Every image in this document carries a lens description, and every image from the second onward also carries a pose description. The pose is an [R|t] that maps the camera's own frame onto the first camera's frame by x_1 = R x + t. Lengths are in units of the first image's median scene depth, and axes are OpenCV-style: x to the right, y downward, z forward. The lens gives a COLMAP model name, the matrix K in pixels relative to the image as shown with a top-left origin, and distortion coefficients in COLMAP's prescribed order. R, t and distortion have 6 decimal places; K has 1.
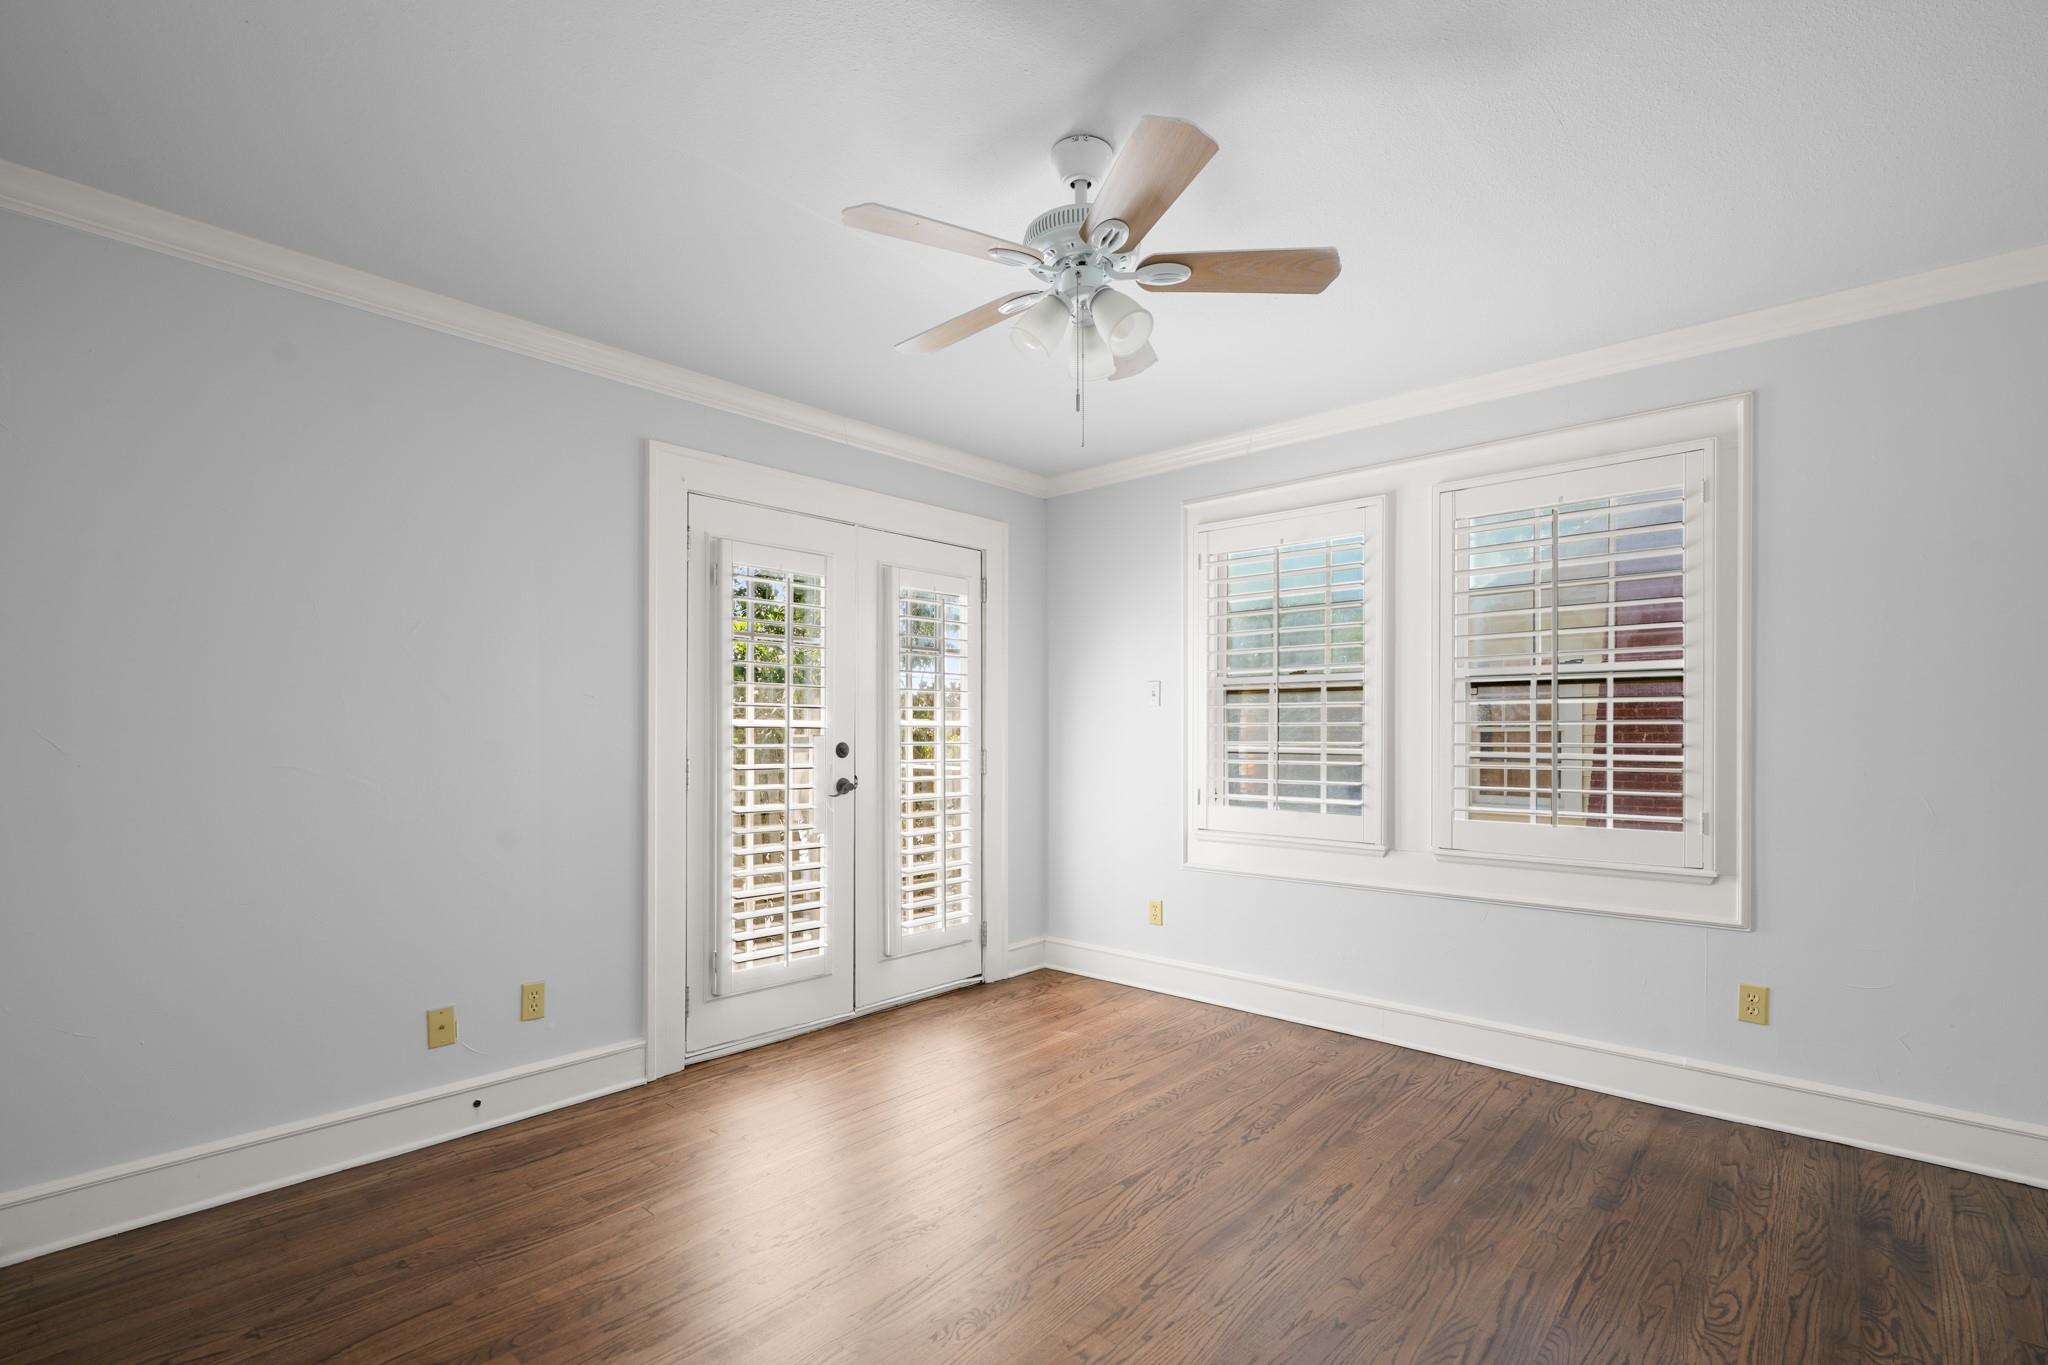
lens RADIAL K [[937.4, 0, 997.5], [0, 937.4, 730.7], [0, 0, 1]] dist [-0.000407, 0.002044]
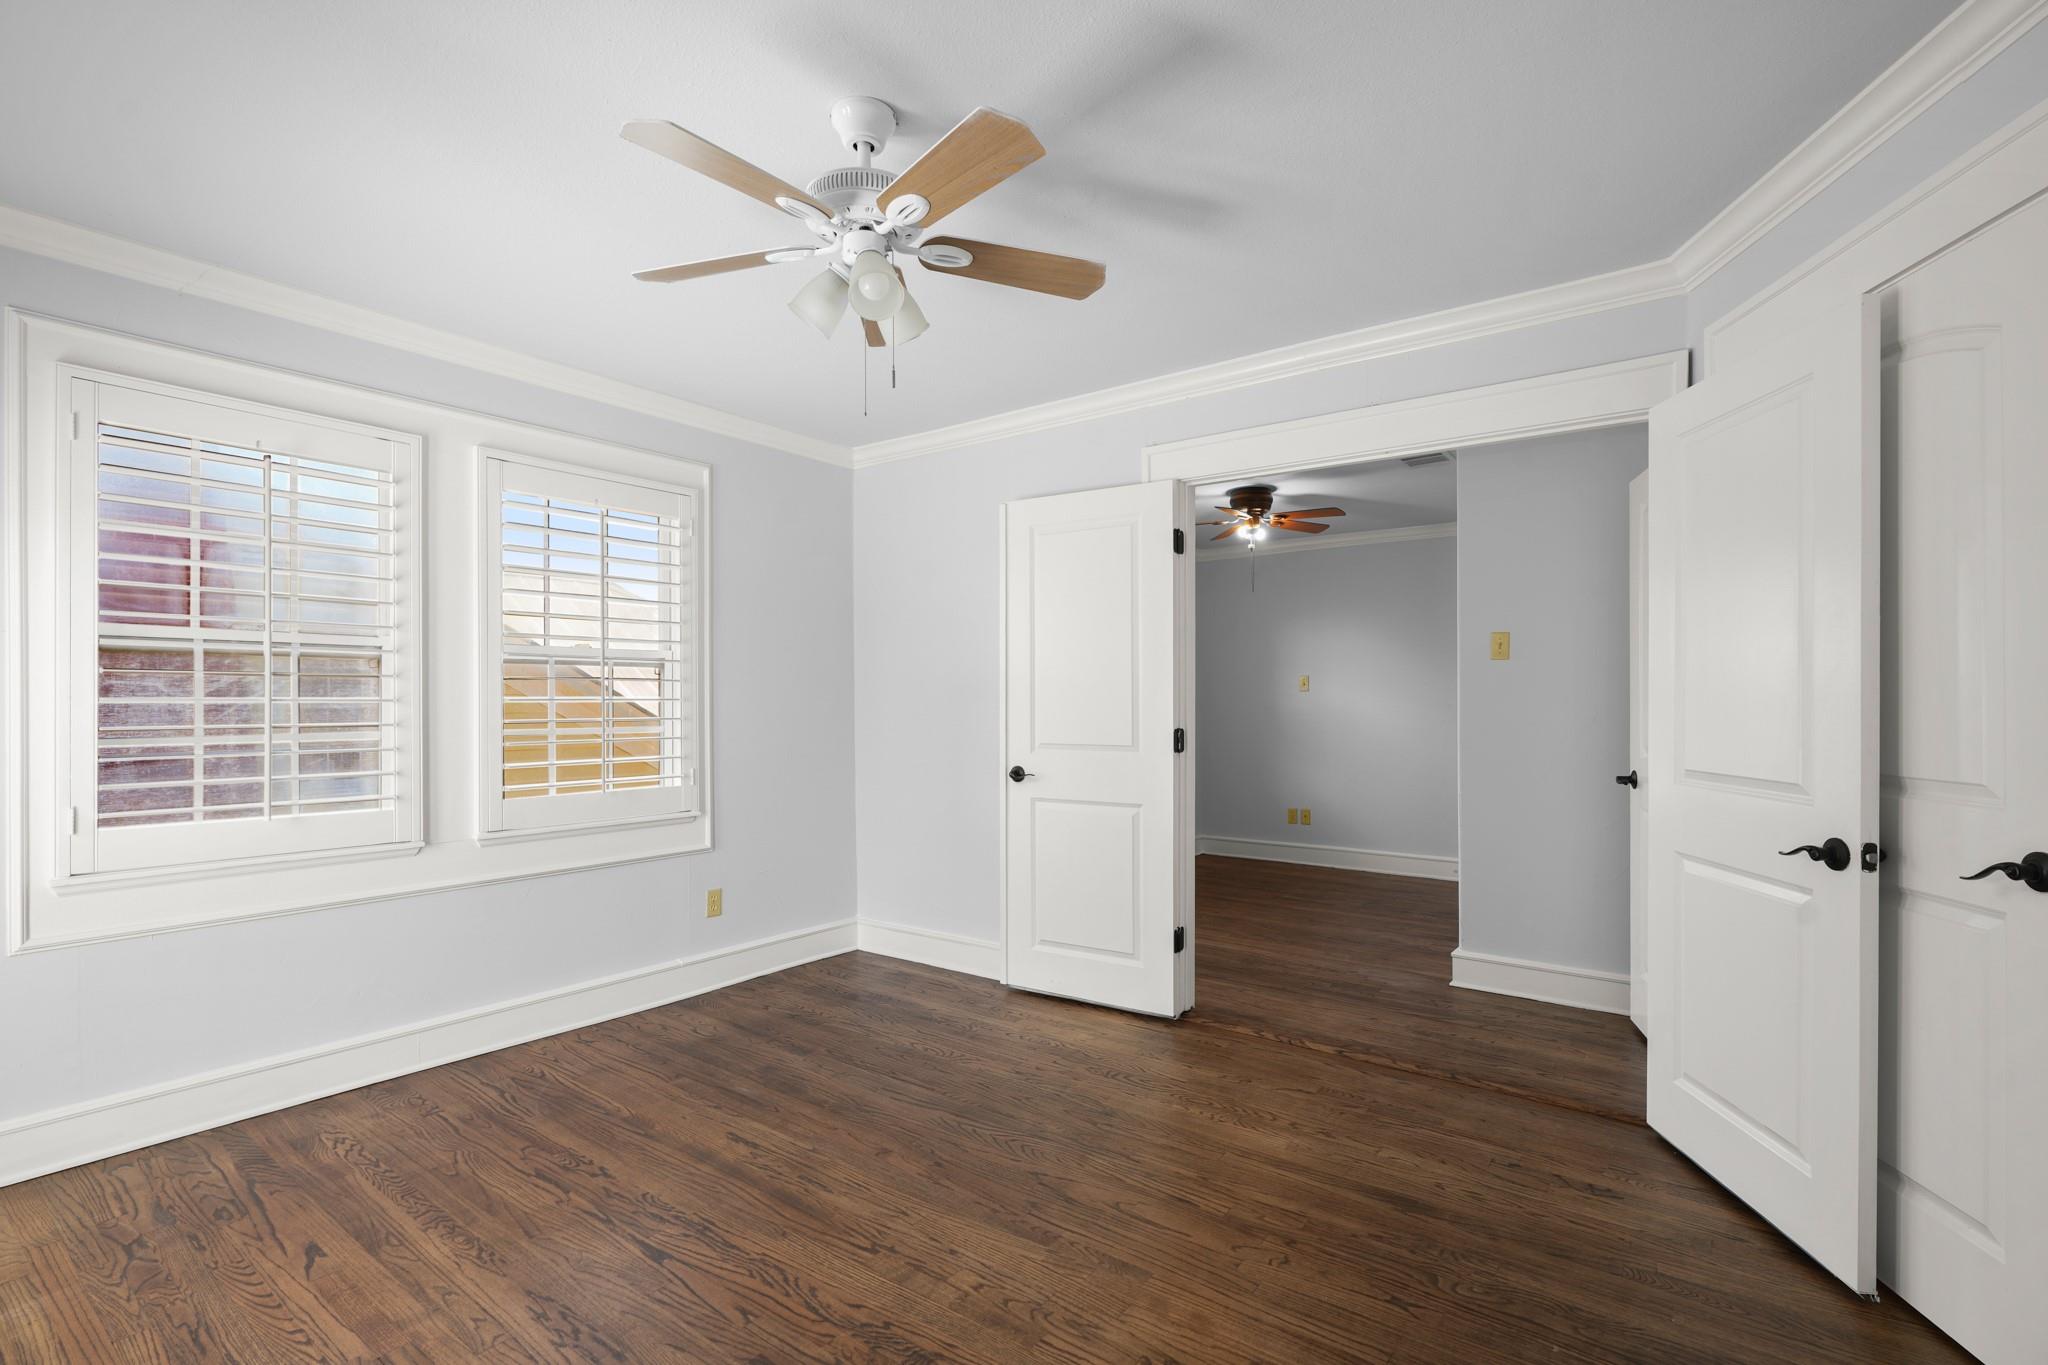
lens RADIAL K [[937.4, 0, 1022.0], [0, 937.4, 695.0], [0, 0, 1]] dist [-0.000407, 0.002044]
pose [[-0.086850, 0.013848, 0.996125, -0.591445], [0.005653, 0.999894, -0.013407, 0.003376], [-0.996205, 0.004466, -0.086919, 0.625775]]
